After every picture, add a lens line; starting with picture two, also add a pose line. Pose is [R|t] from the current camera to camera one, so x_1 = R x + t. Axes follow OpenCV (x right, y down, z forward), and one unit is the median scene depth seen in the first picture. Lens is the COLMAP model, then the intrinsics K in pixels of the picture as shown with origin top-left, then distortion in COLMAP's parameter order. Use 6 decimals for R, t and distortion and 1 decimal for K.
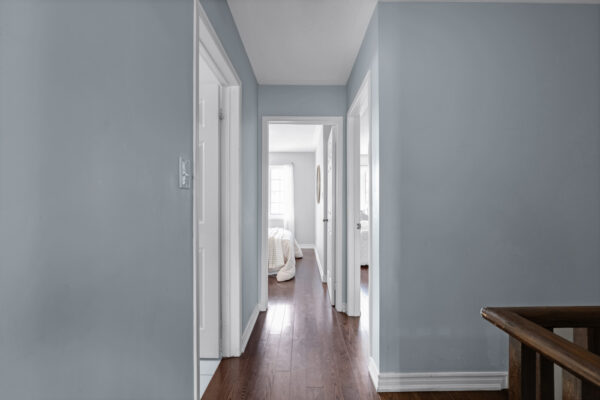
lens RADIAL K [[248.3, 0, 300.4], [0, 248.3, 201.0], [0, 0, 1]] dist [-0.008899, -0.000491]
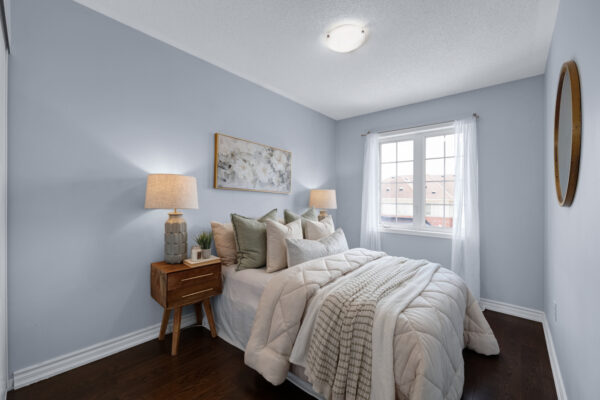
lens RADIAL K [[248.3, 0, 299.6], [0, 248.3, 198.6], [0, 0, 1]] dist [-0.008899, -0.000491]
pose [[0.746144, -0.002267, -0.665781, 0.034076], [0.002150, 0.999997, -0.000996, -0.000931], [0.665781, -0.000688, 0.746147, 0.550632]]
